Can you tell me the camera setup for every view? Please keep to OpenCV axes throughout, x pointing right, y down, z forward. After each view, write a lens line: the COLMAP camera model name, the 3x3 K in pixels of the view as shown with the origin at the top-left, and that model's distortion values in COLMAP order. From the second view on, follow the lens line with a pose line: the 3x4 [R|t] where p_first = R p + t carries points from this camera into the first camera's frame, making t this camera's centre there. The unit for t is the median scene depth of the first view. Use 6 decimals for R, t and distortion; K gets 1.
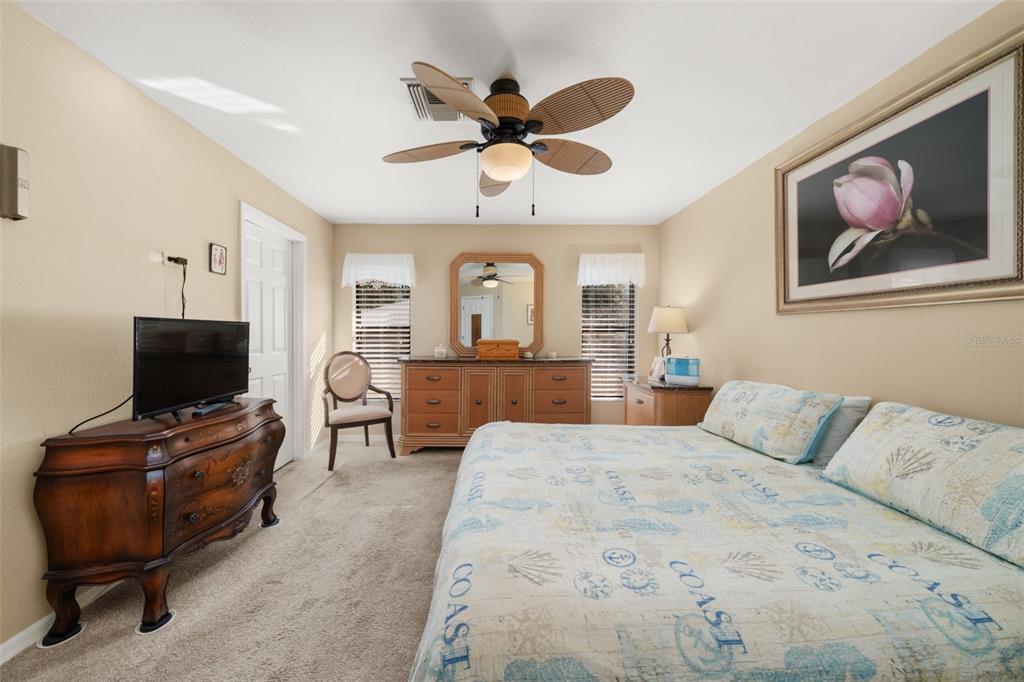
lens RADIAL K [[354.2, 0, 505.6], [0, 354.2, 340.4], [0, 0, 1]] dist [-0.005330, -0.000213]
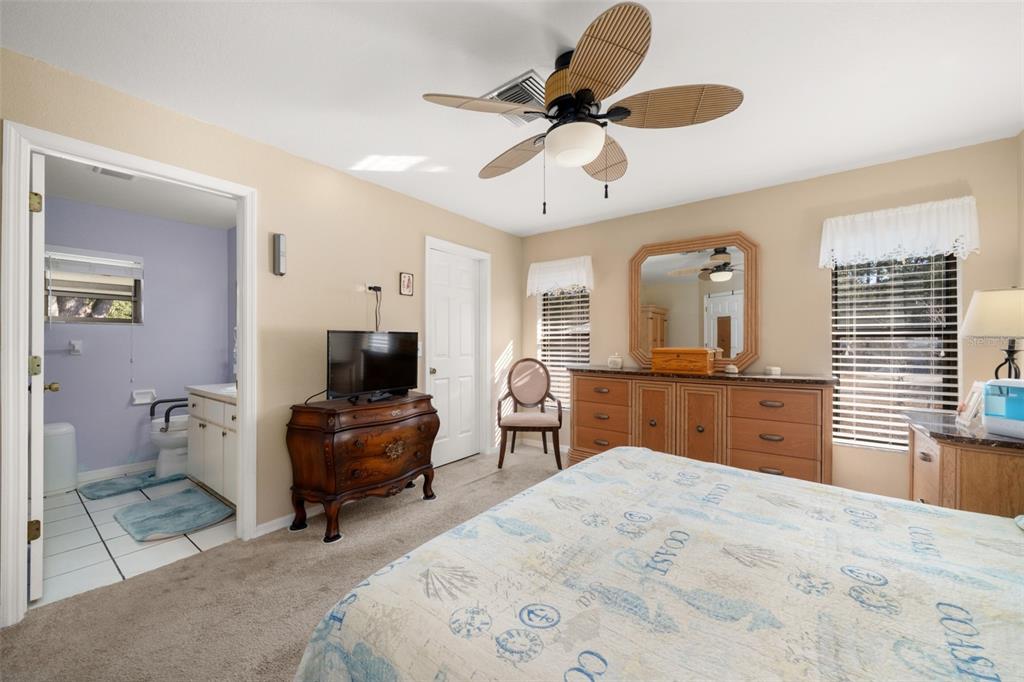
lens RADIAL K [[391.8, 0, 506.7], [0, 391.8, 345.2], [0, 0, 1]] dist [-0.000745, -0.000093]
pose [[0.777445, 0.003476, -0.628941, 0.382910], [-0.009040, 0.999943, -0.005647, -0.000870], [0.628885, 0.010076, 0.777433, 0.114421]]
